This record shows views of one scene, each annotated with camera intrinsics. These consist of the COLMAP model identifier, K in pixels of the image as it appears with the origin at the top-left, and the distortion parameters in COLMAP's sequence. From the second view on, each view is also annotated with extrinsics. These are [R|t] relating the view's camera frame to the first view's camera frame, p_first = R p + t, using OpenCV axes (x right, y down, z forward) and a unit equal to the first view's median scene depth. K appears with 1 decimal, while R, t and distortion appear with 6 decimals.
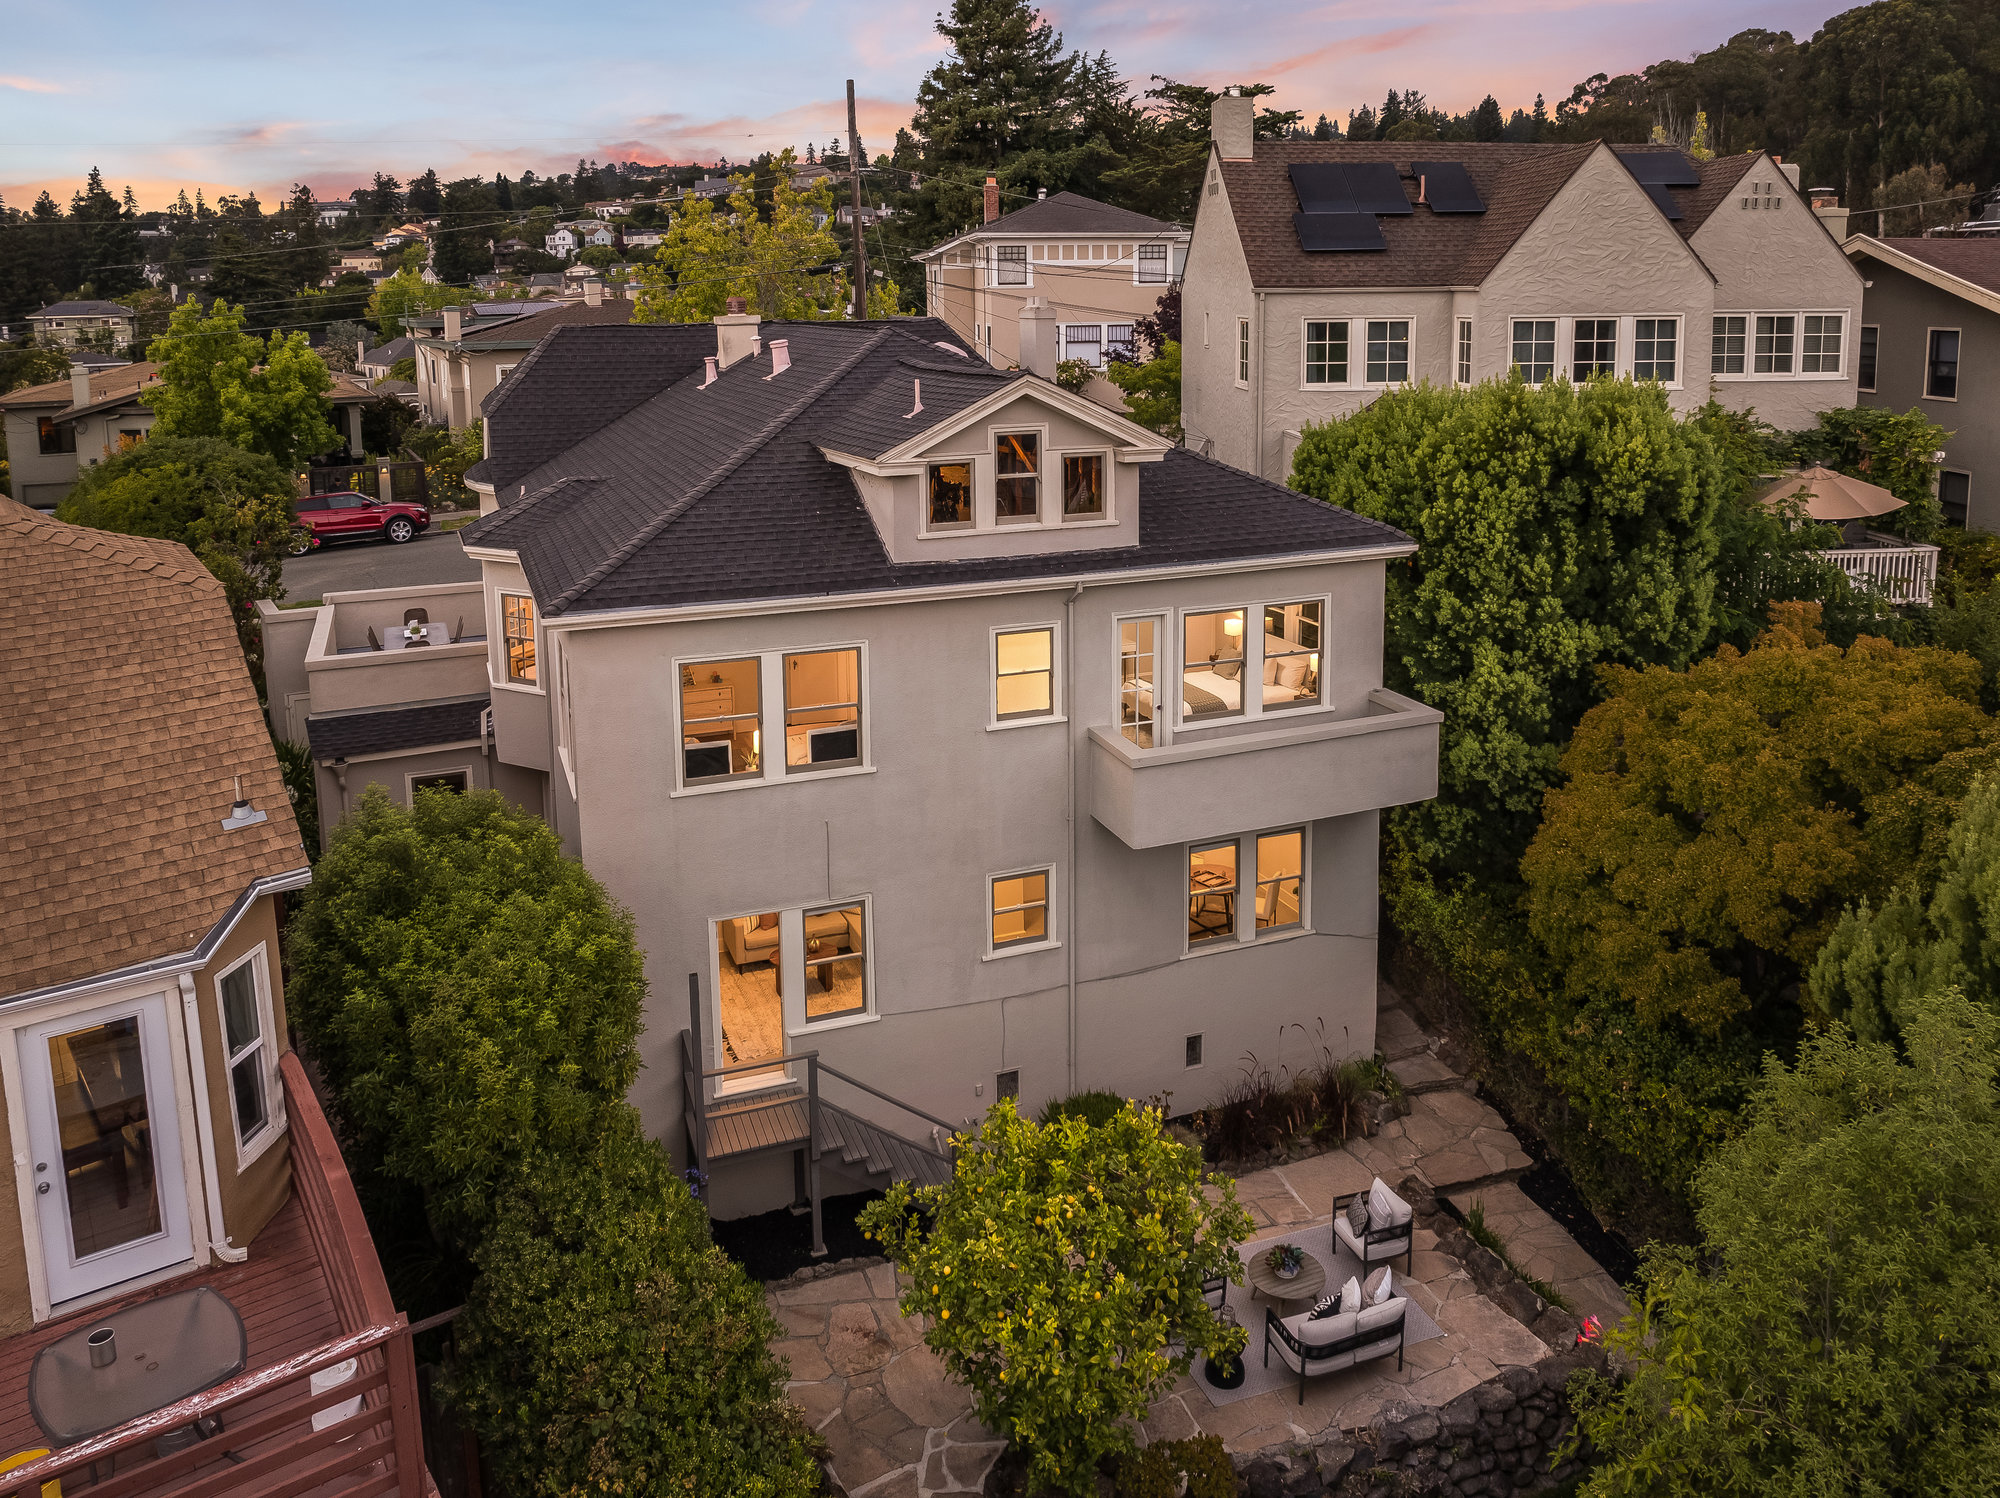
lens RADIAL K [[1442.8, 0, 924.9], [0, 1442.8, 671.6], [0, 0, 1]] dist [-0.034228, 0.000441]
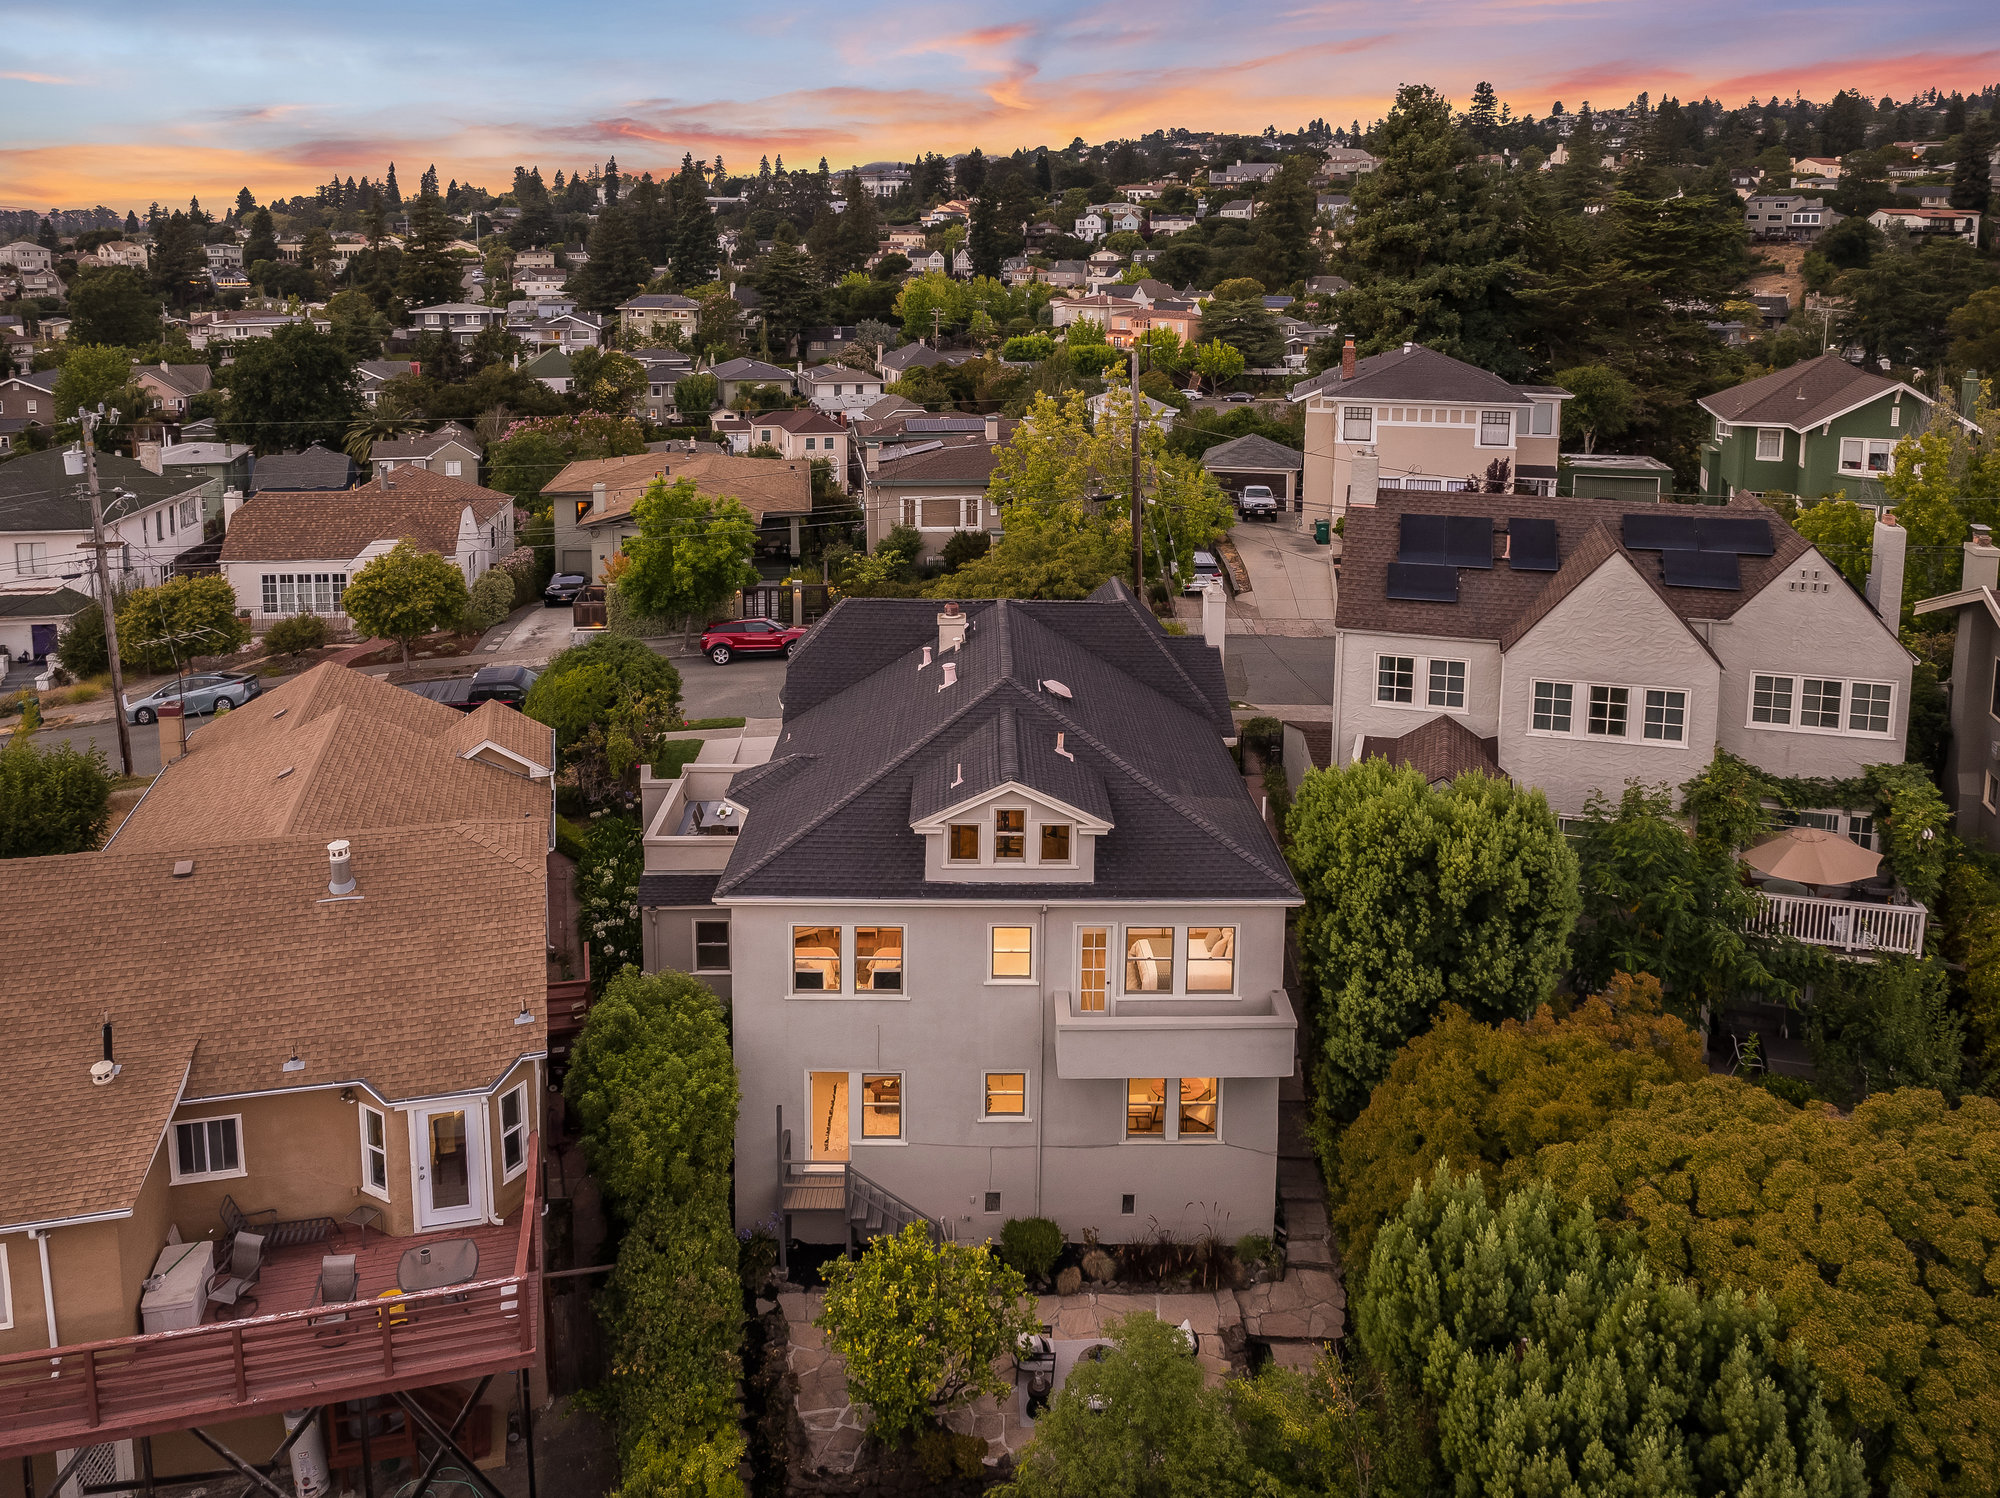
lens RADIAL K [[1387.7, 0, 883.9], [0, 1387.7, 745.9], [0, 0, 1]] dist [-0.026128, -0.003004]
pose [[0.933383, 0.116004, -0.339616, 0.407839], [-0.096616, 0.992603, 0.073514, -0.306342], [0.345632, -0.035804, 0.937687, -0.437098]]
